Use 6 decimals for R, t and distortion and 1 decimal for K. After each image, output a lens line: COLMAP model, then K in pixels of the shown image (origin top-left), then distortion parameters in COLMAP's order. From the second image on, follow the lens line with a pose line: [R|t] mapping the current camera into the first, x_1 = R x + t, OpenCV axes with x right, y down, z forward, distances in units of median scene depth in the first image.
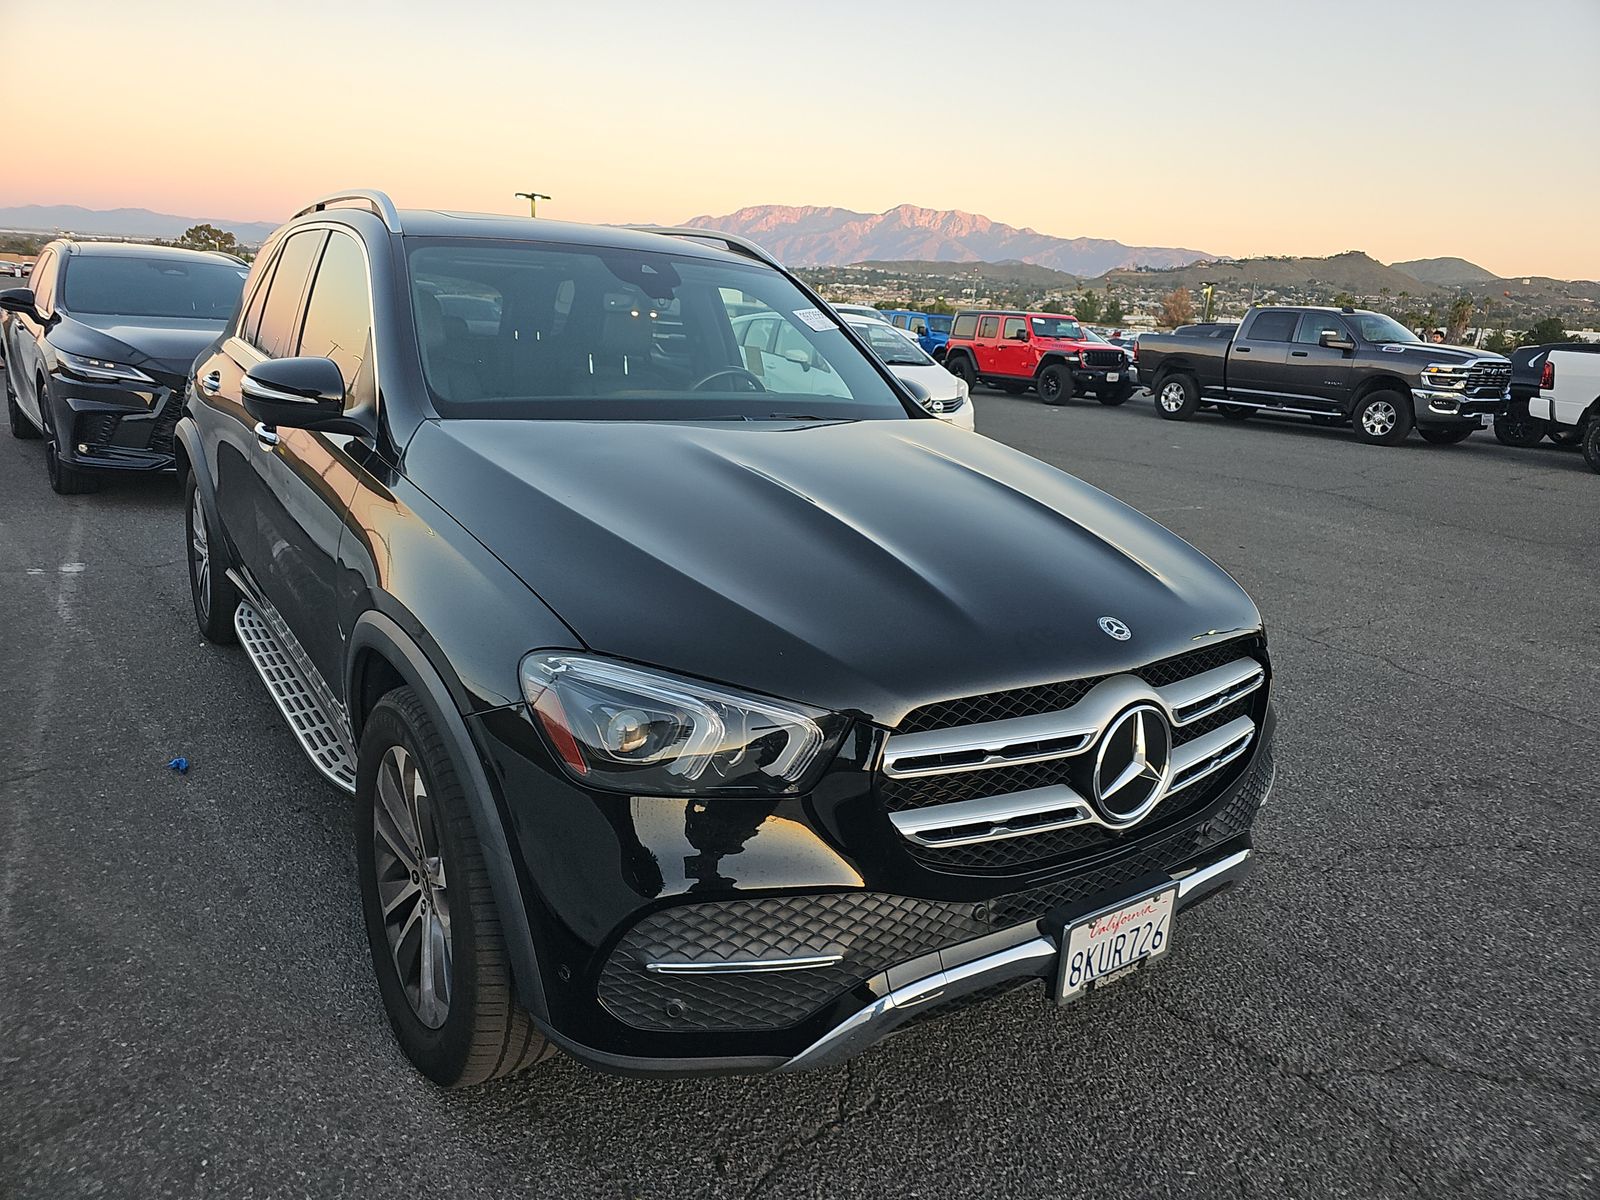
lens RADIAL K [[1050.3, 0, 798.1], [0, 1050.3, 602.8], [0, 0, 1]] dist [0.036126, -0.027646]
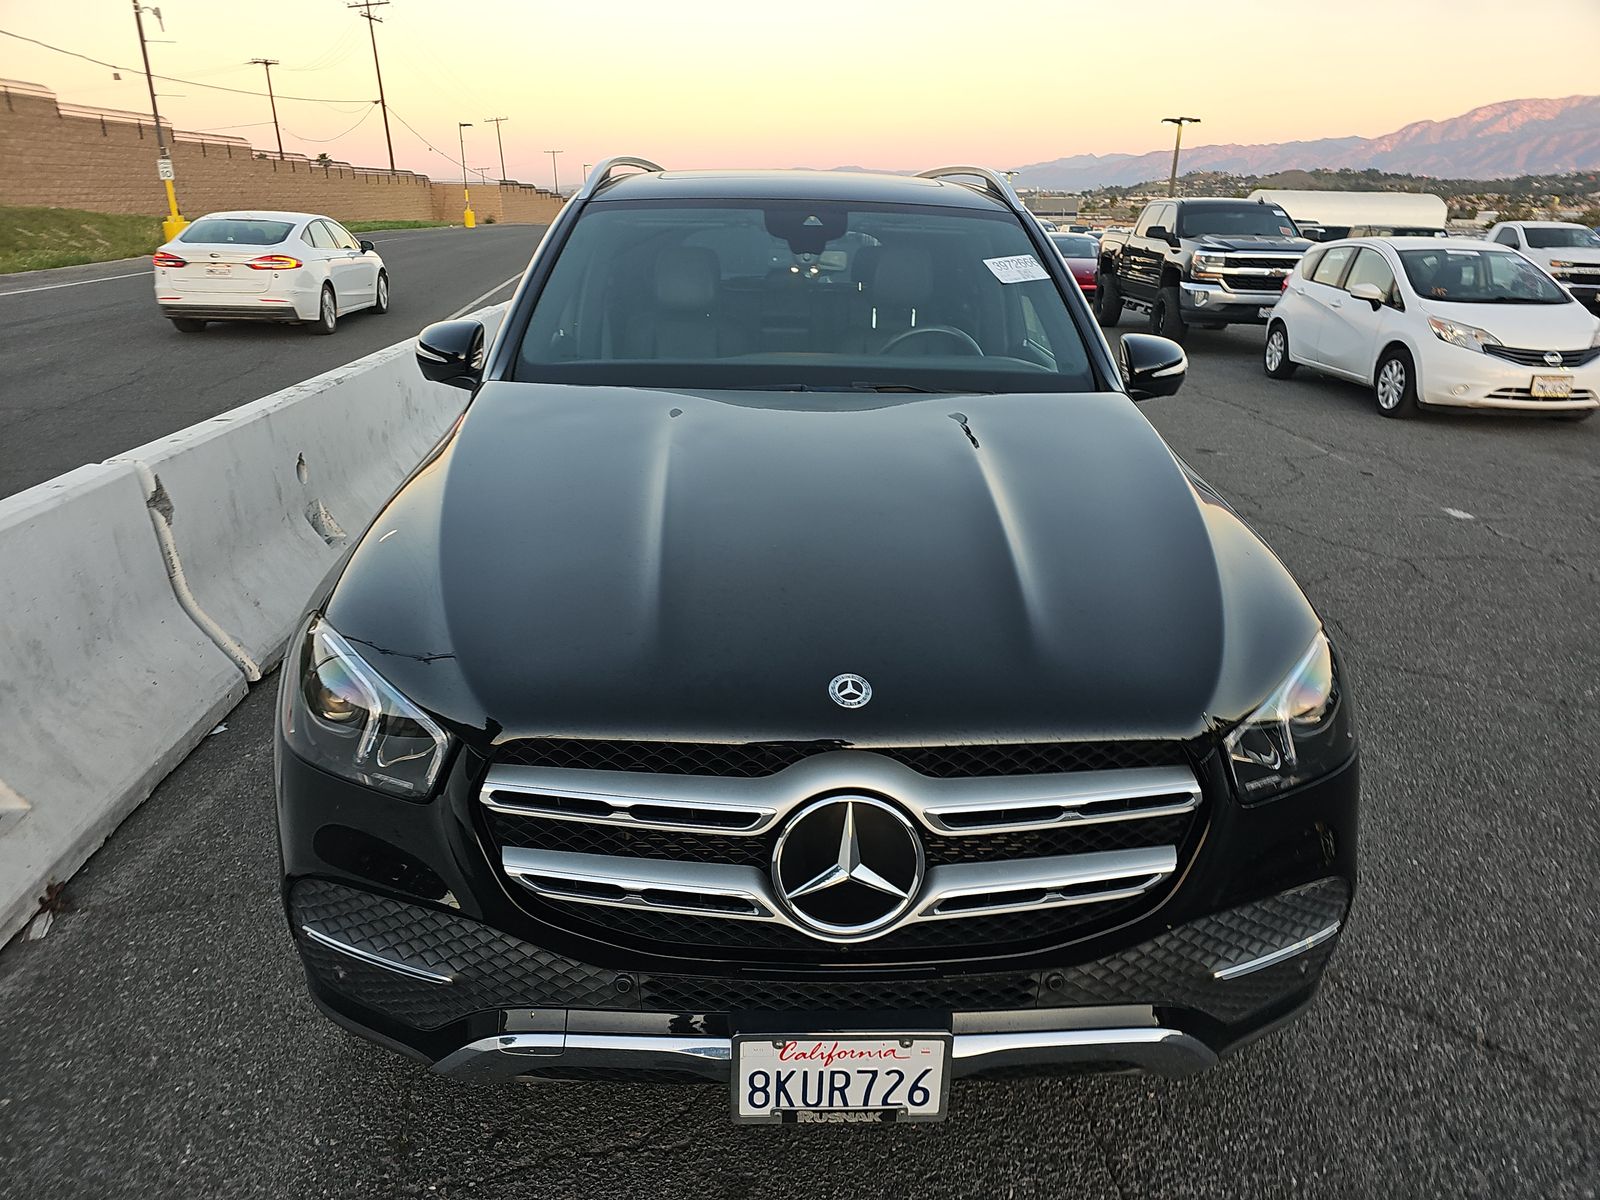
lens RADIAL K [[1050.3, 0, 811.1], [0, 1050.3, 603.9], [0, 0, 1]] dist [0.036126, -0.027646]
pose [[0.840669, 0.144179, -0.522004, 0.659520], [-0.113778, 0.989417, 0.090044, -0.104428], [0.529462, -0.016304, 0.848177, 0.322044]]
